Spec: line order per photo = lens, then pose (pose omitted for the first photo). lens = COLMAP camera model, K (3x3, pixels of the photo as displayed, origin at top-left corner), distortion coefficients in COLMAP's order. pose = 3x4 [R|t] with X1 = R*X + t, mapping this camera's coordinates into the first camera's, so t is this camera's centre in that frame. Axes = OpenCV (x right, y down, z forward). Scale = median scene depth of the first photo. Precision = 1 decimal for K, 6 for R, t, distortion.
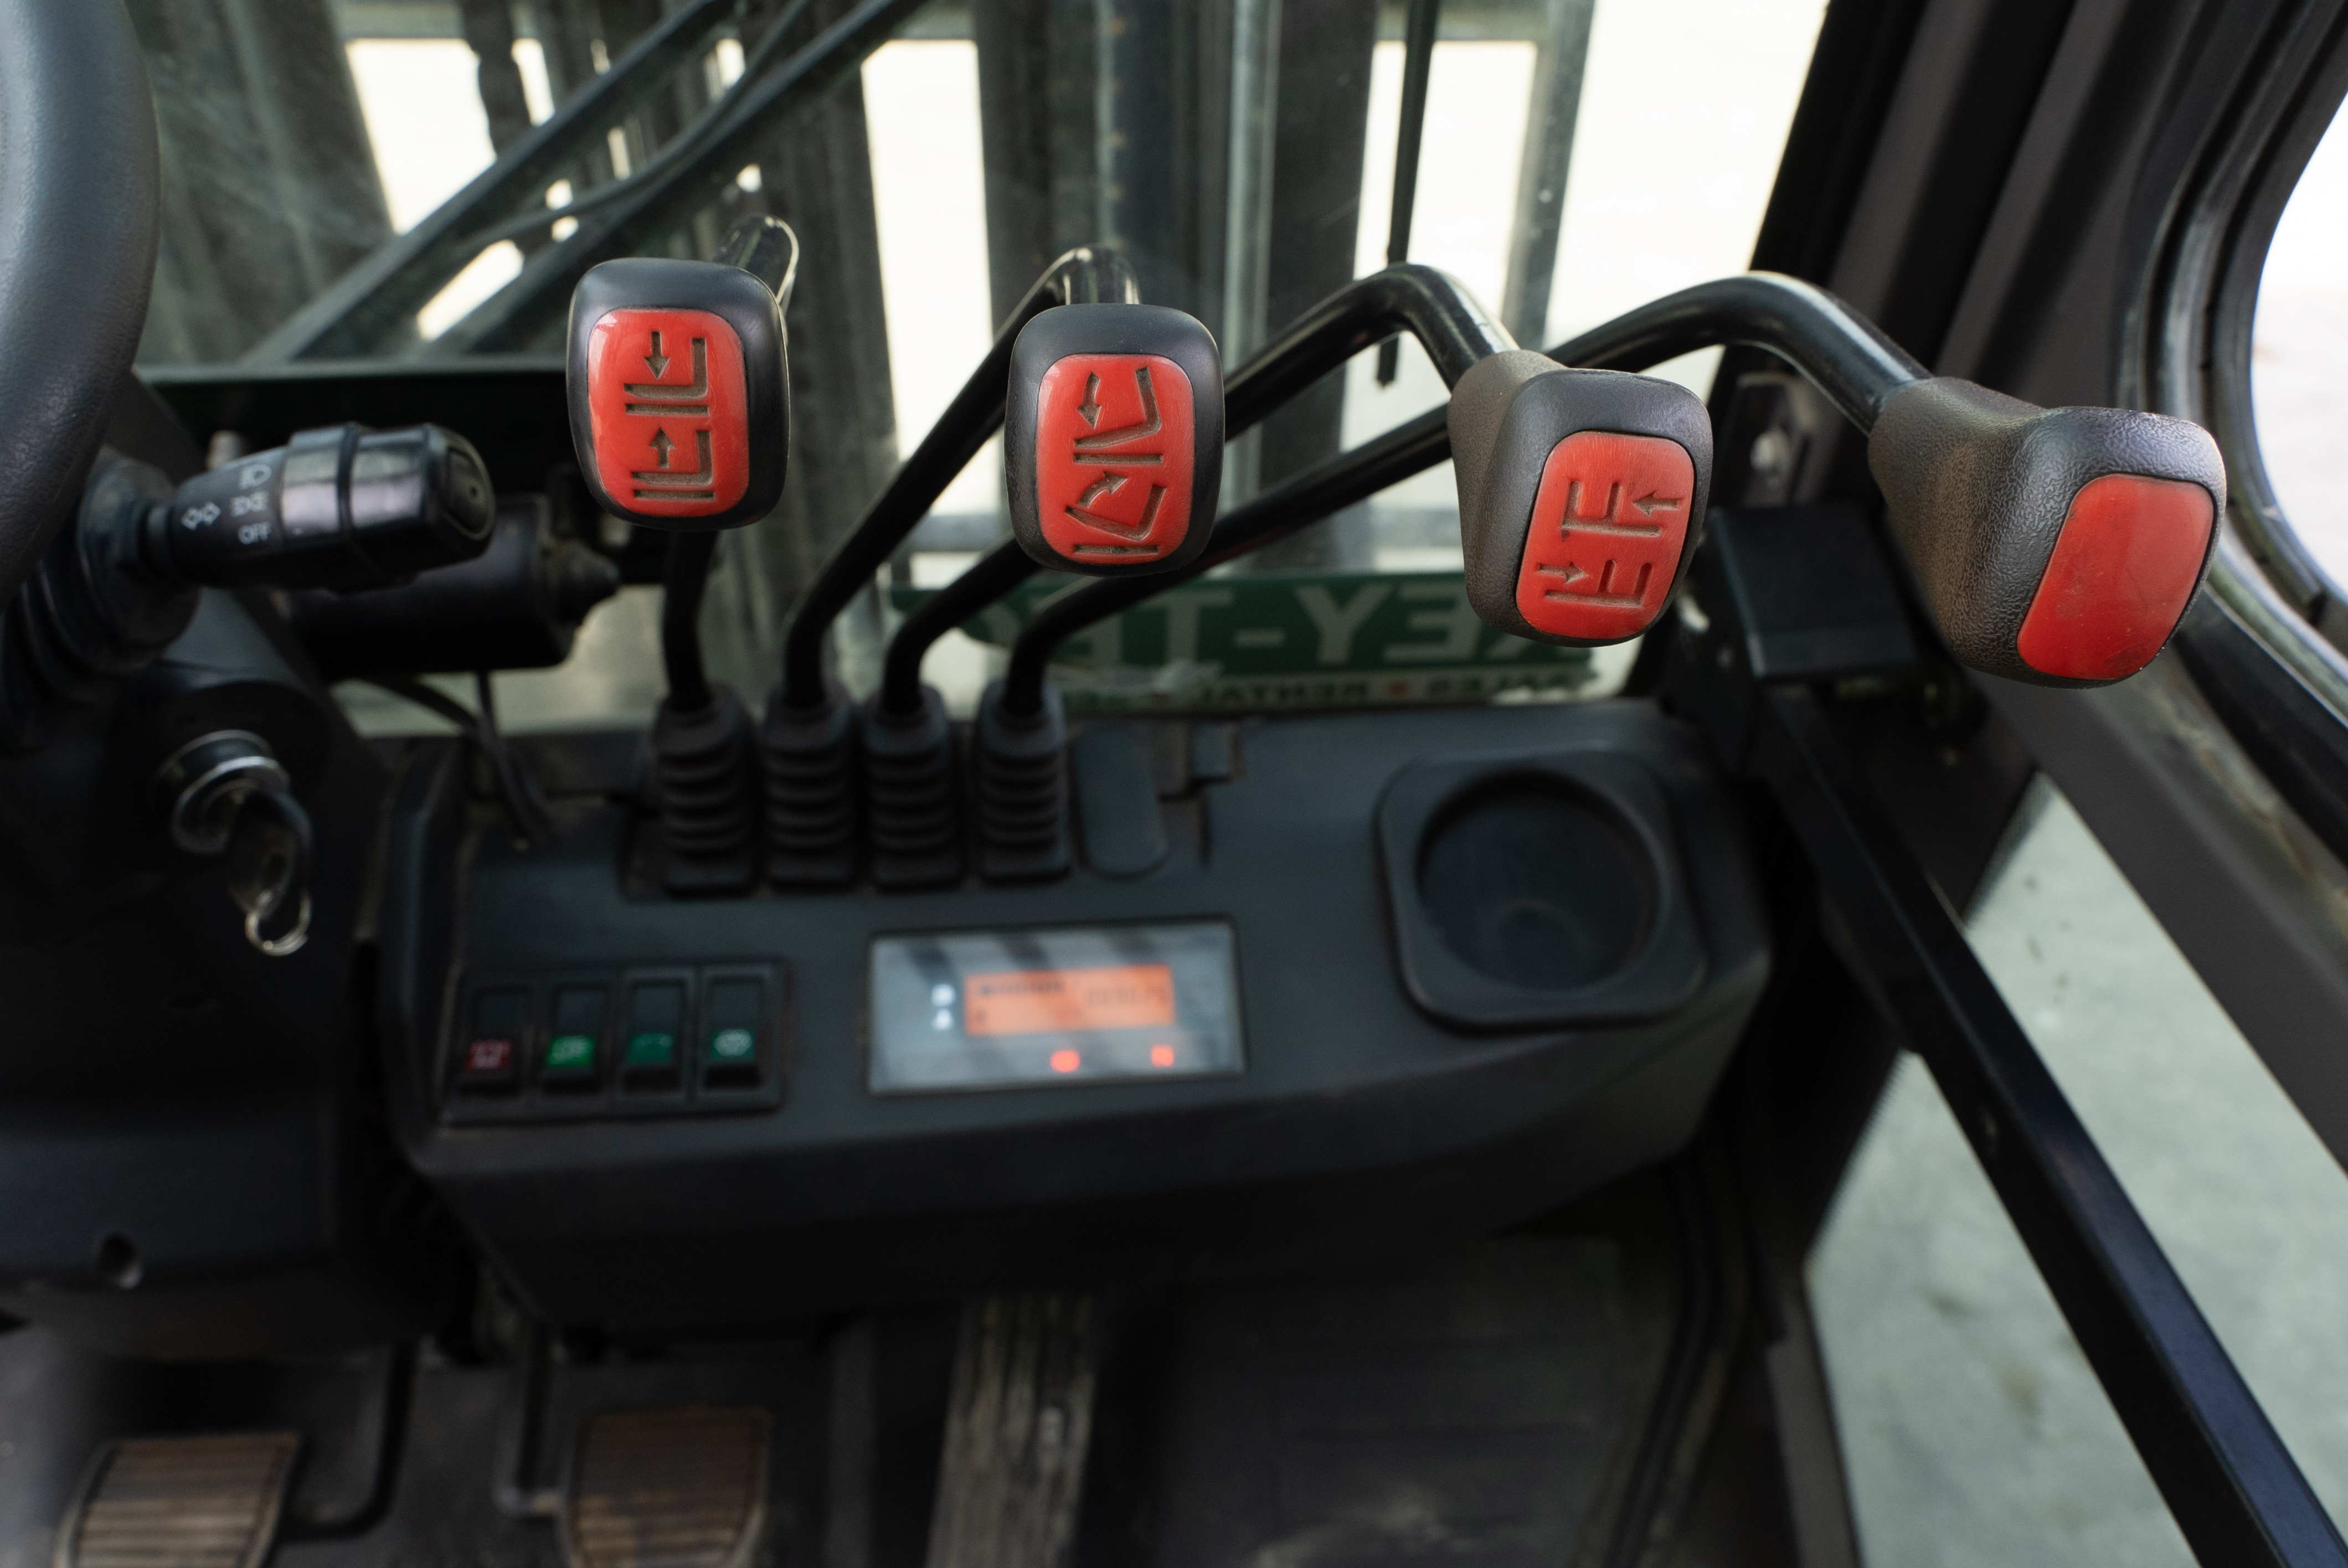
lens RADIAL K [[1888.3, 0, 1174.0], [0, 1888.3, 784.0], [0, 0, 1]] dist [0.002499, -0.004036]
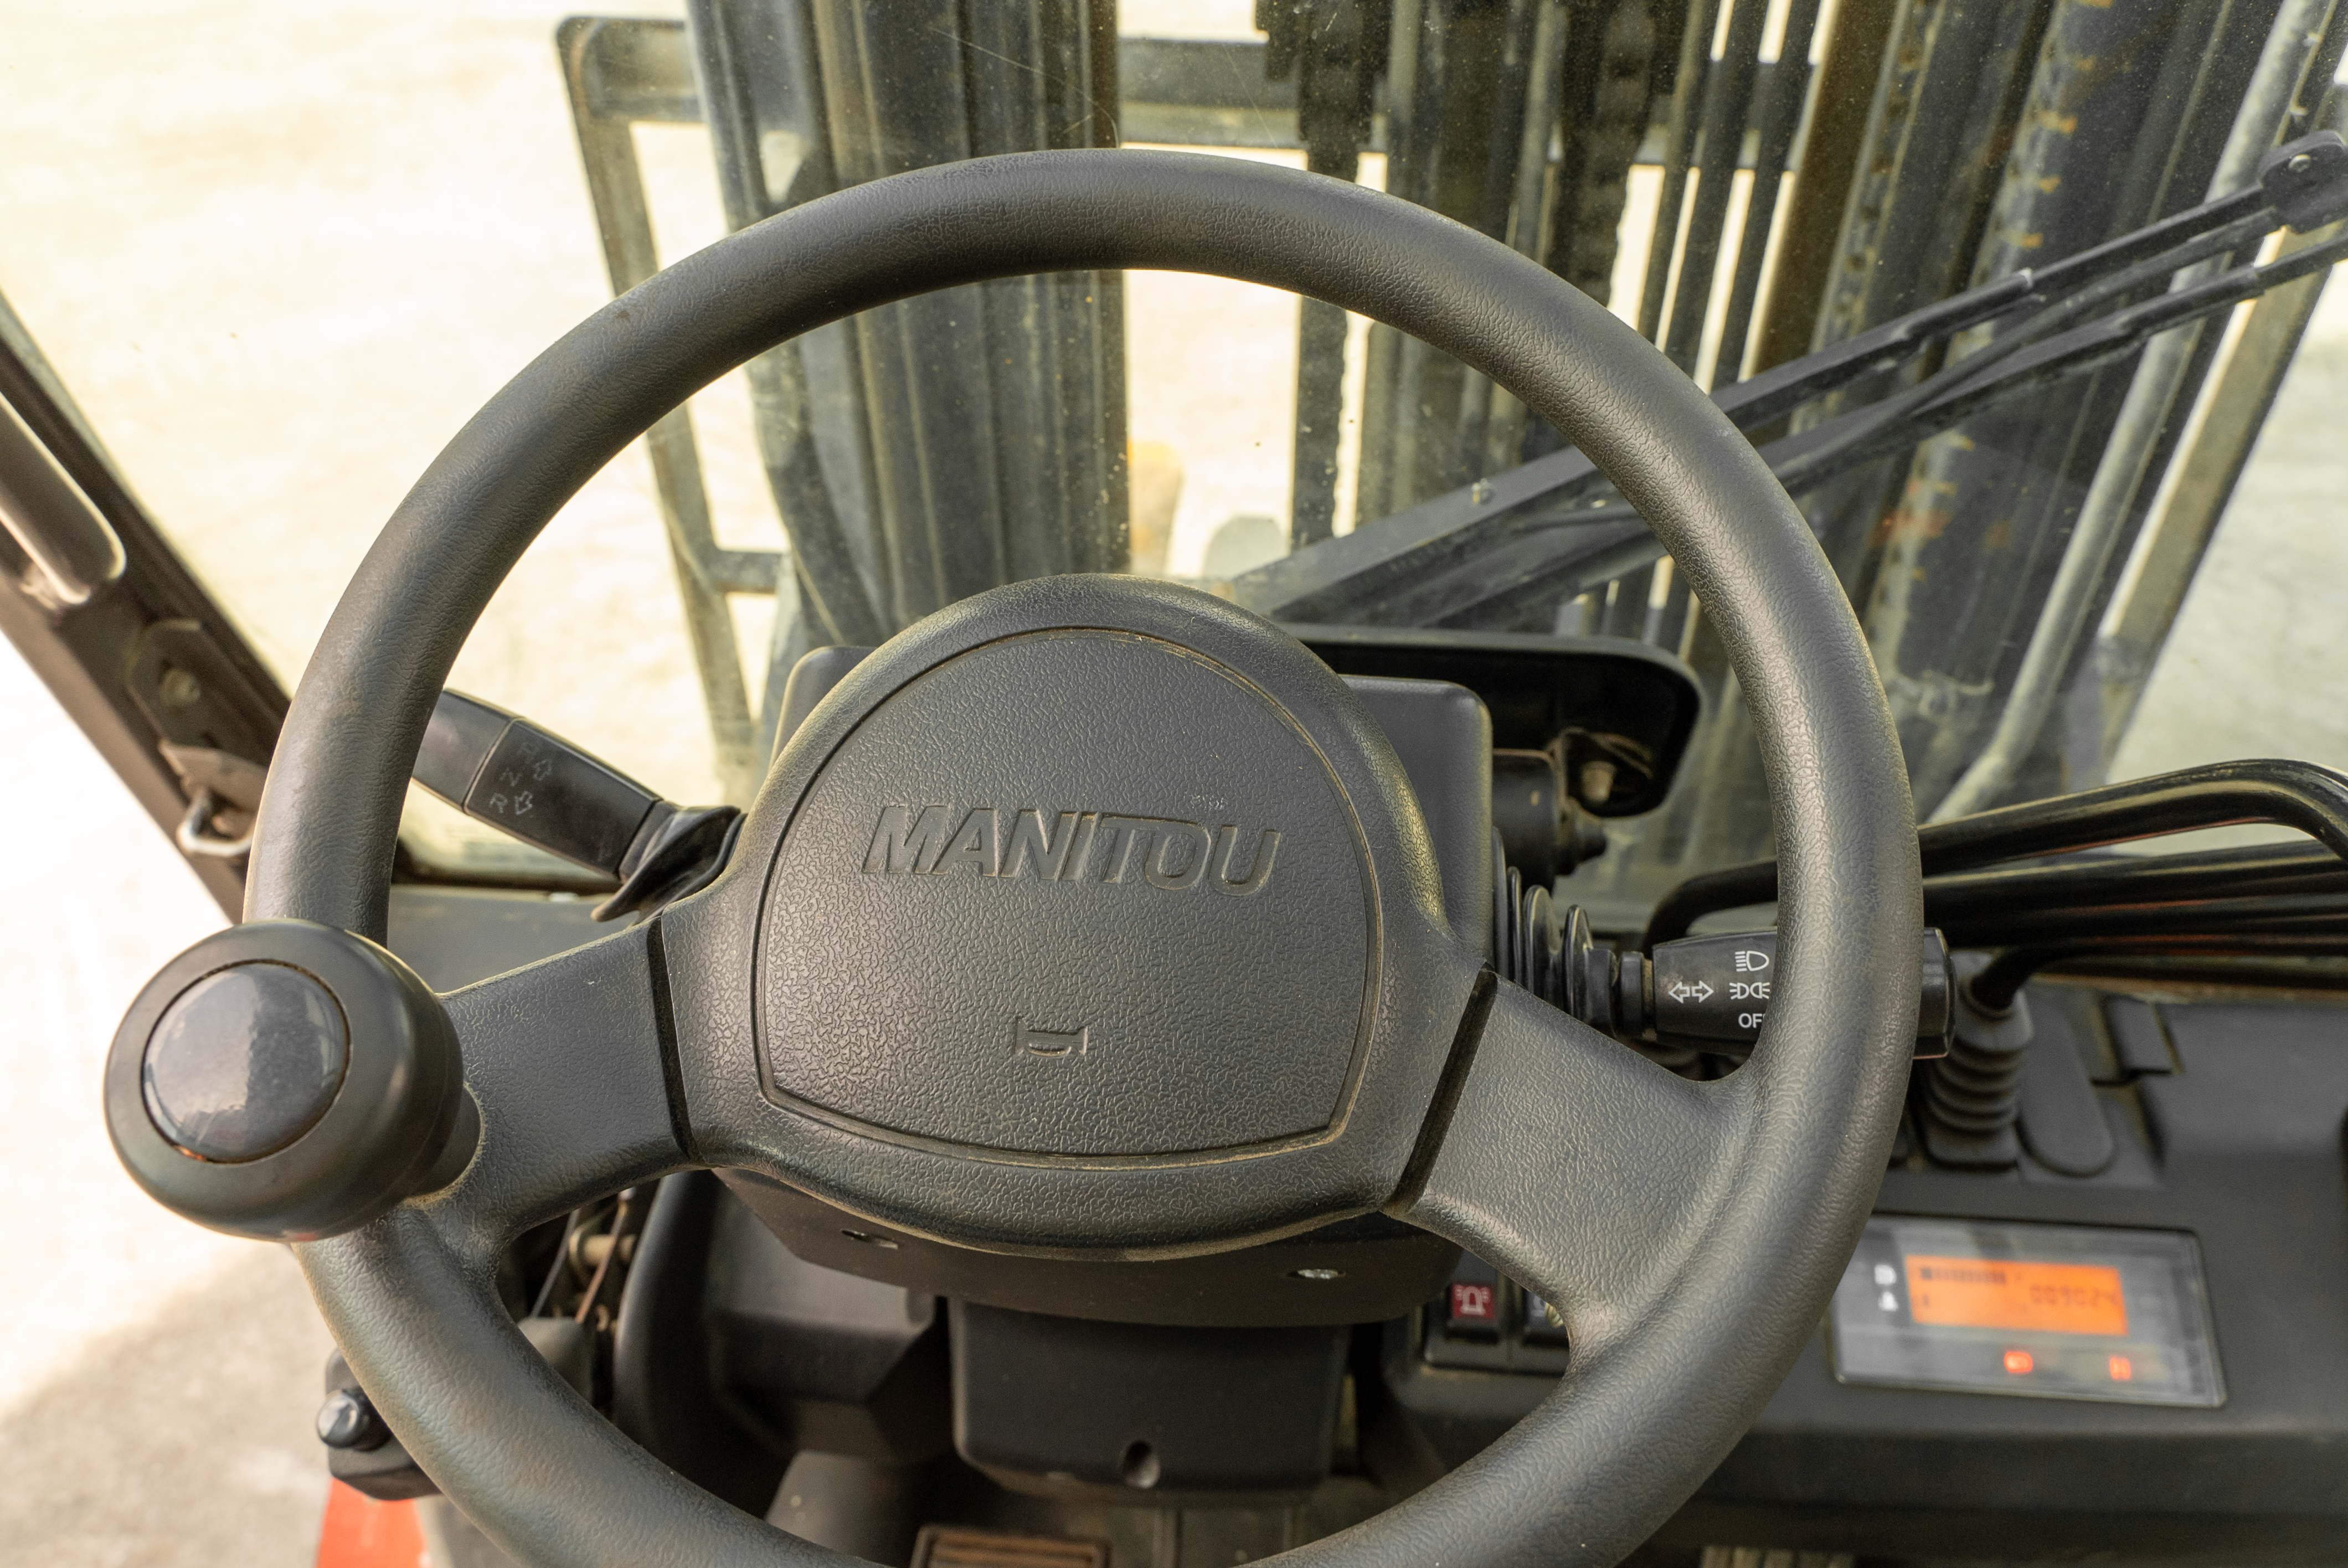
lens RADIAL K [[1864.7, 0, 1174.0], [0, 1864.7, 784.0], [0, 0, 1]] dist [0.000455, -0.000926]
pose [[0.986927, 0.088169, -0.134915, -0.353286], [-0.083274, 0.995662, 0.041515, -0.145457], [0.137990, -0.029738, 0.989987, -0.027319]]
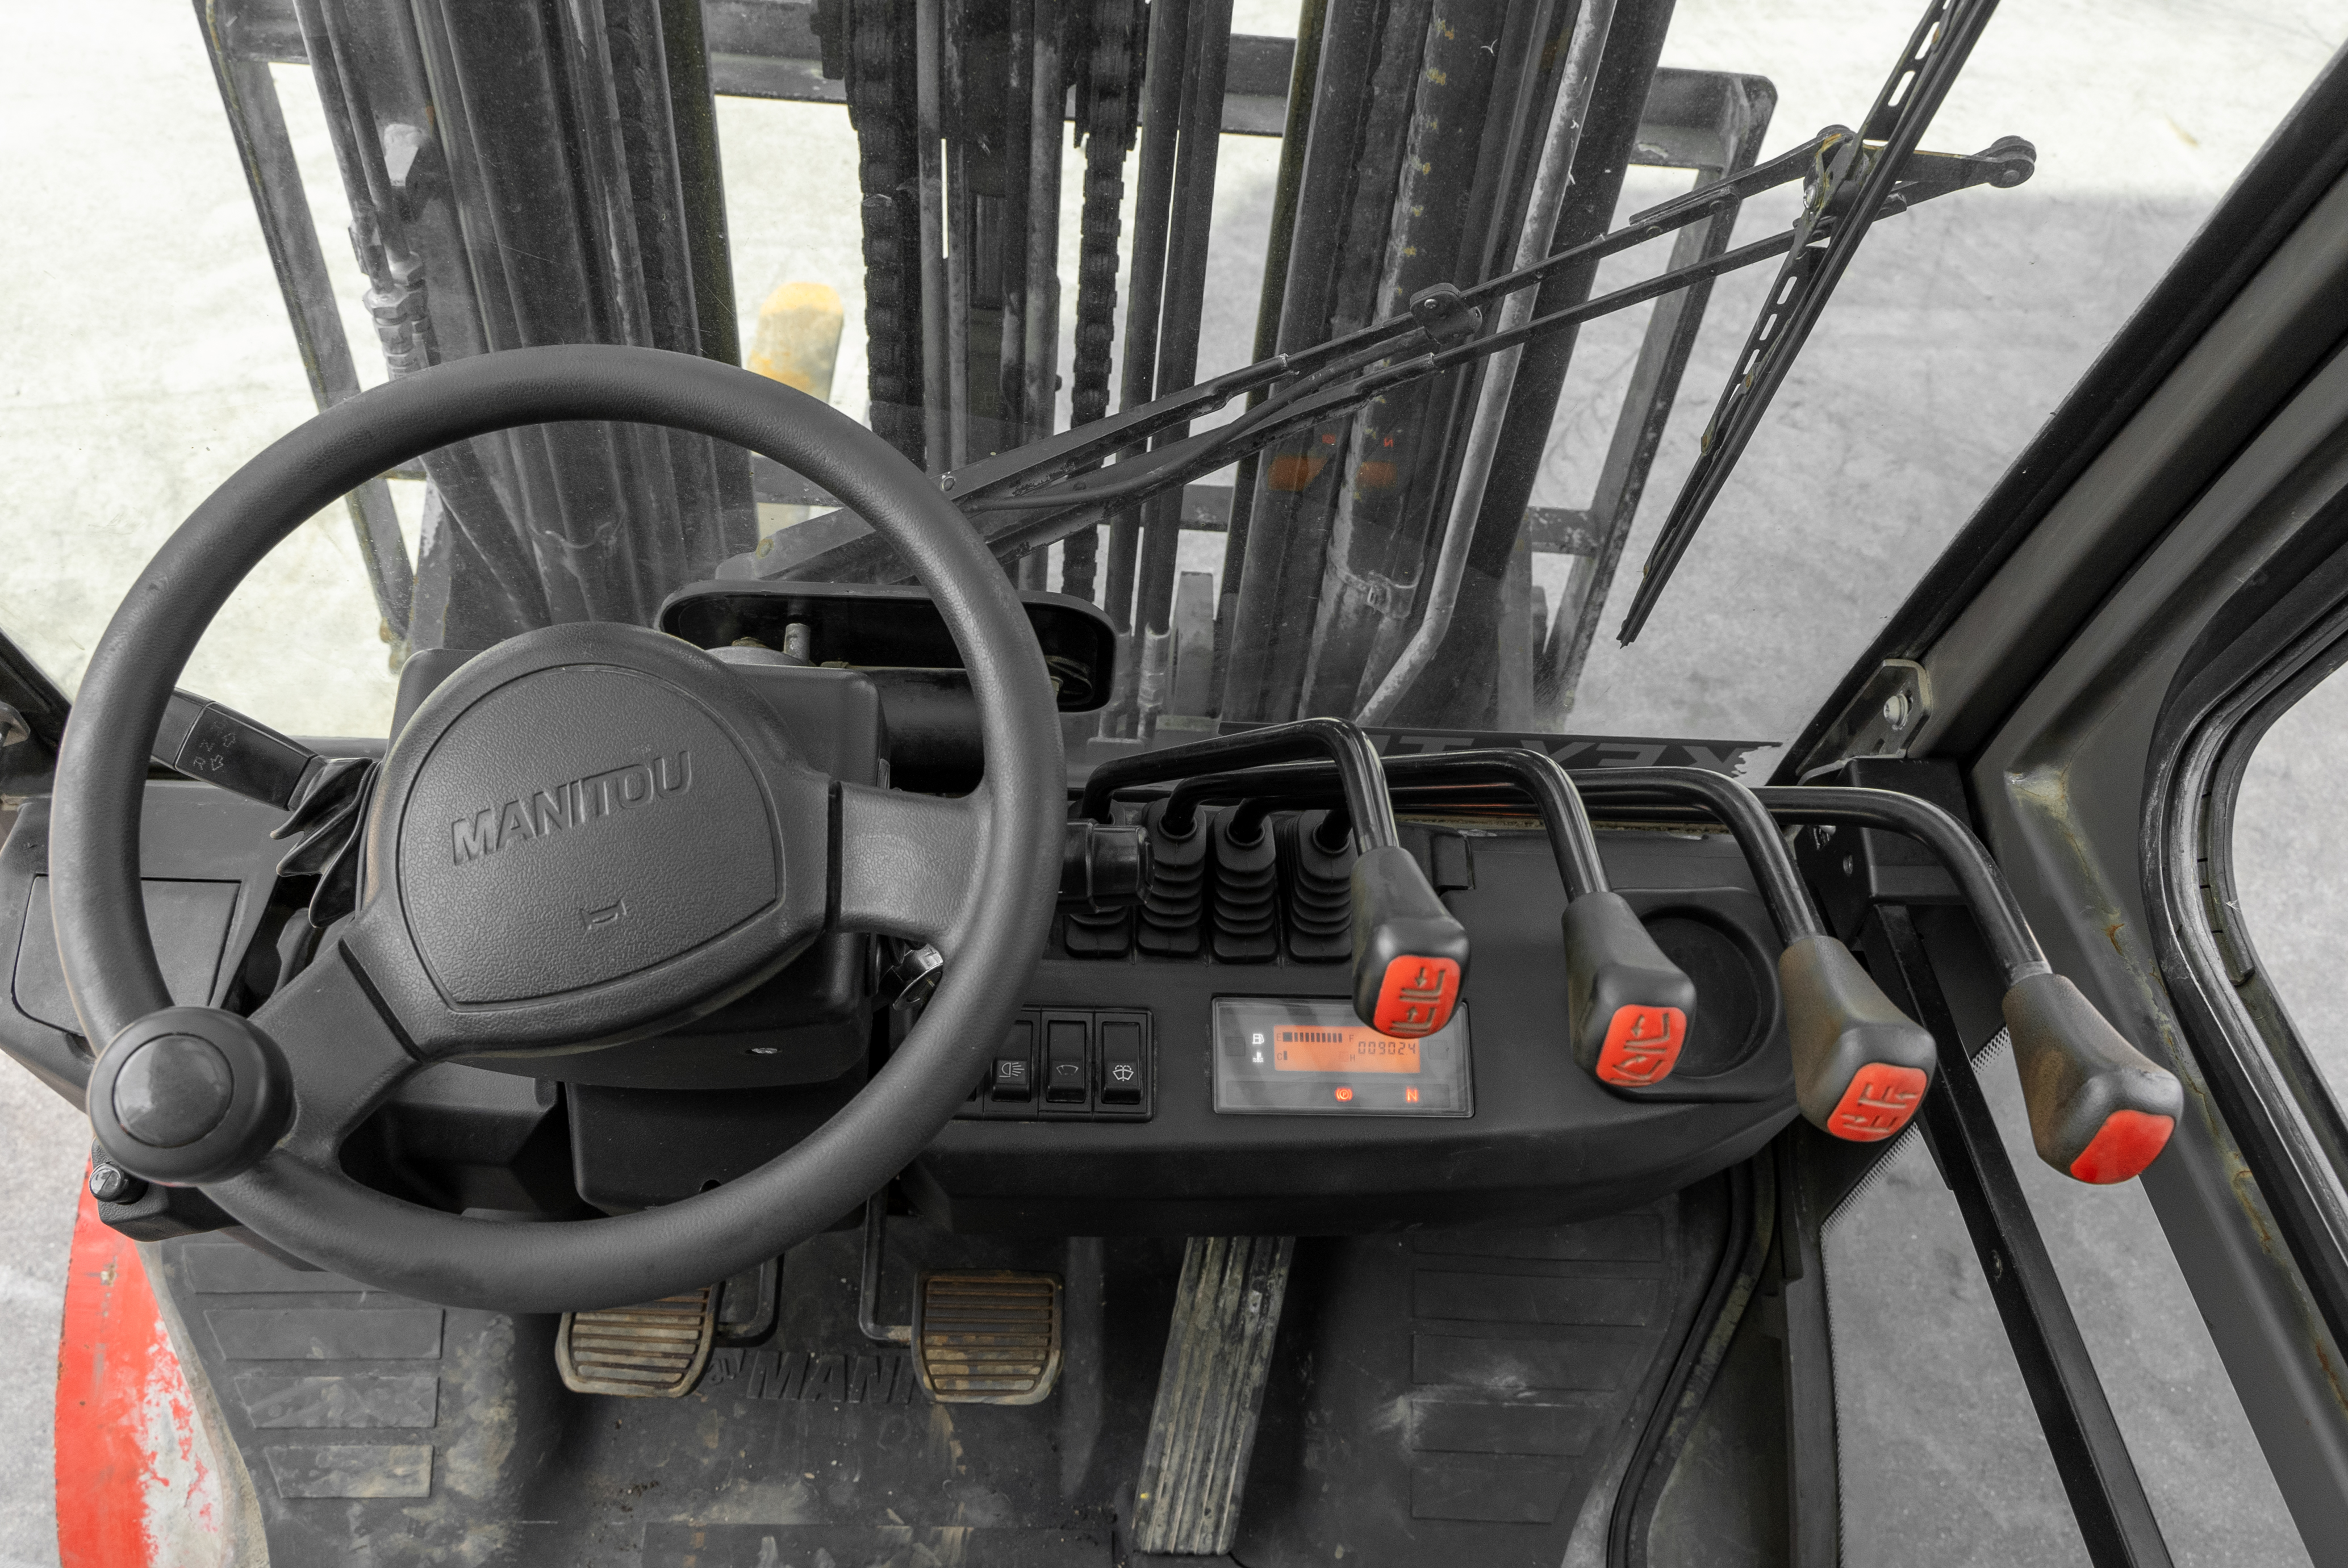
lens RADIAL K [[1891.7, 0, 1146.1], [0, 1891.7, 787.7], [0, 0, 1]] dist [-0.003667, 0.004039]
pose [[0.997025, 0.076918, 0.005036, -0.208130], [-0.076870, 0.987286, 0.139129, -0.241489], [0.005729, -0.139102, 0.990261, -0.341608]]
